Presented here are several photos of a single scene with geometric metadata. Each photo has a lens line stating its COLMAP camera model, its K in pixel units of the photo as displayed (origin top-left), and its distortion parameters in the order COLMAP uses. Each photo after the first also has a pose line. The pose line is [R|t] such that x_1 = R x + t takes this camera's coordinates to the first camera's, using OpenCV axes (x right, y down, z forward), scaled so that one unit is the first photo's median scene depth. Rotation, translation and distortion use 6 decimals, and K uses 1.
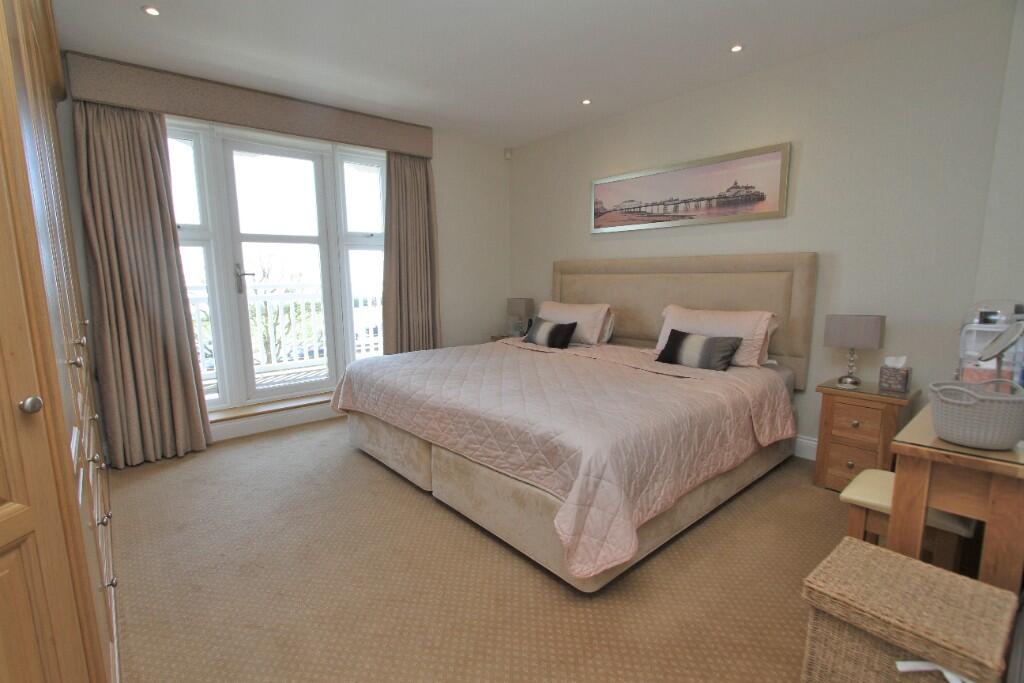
lens RADIAL K [[469.3, 0, 505.8], [0, 469.3, 346.2], [0, 0, 1]] dist [0.001258, 0.000797]
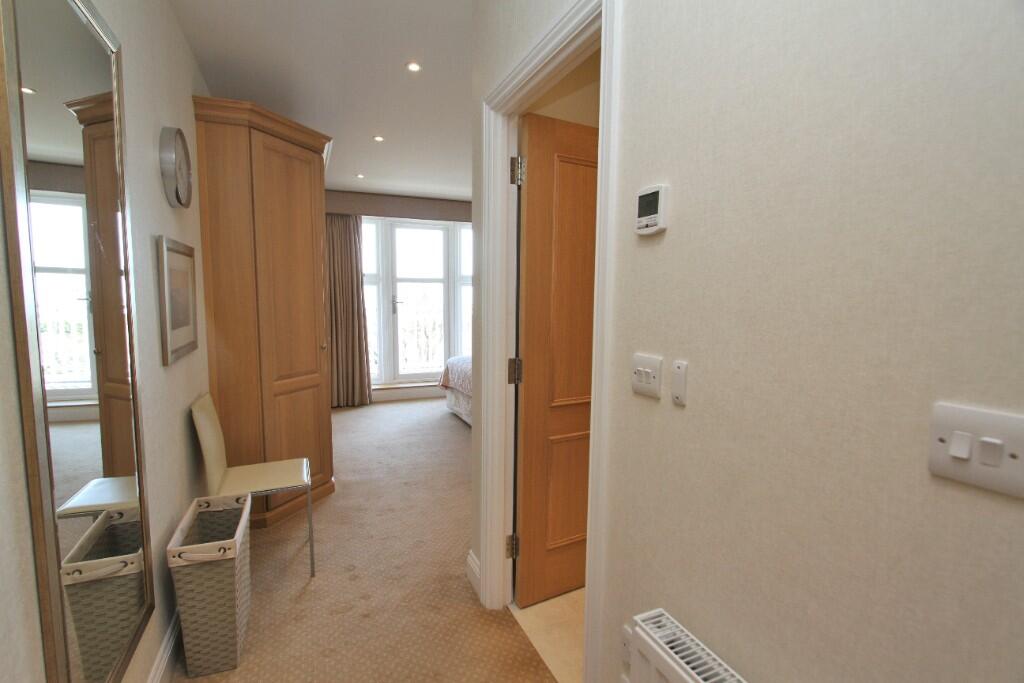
lens RADIAL K [[469.3, 0, 514.4], [0, 469.3, 338.7], [0, 0, 1]] dist [0.001258, 0.000797]
pose [[0.958063, 0.035980, -0.284290, 0.309588], [-0.054251, 0.996919, -0.056658, 0.044261], [0.281375, 0.069705, 0.957063, -0.448945]]
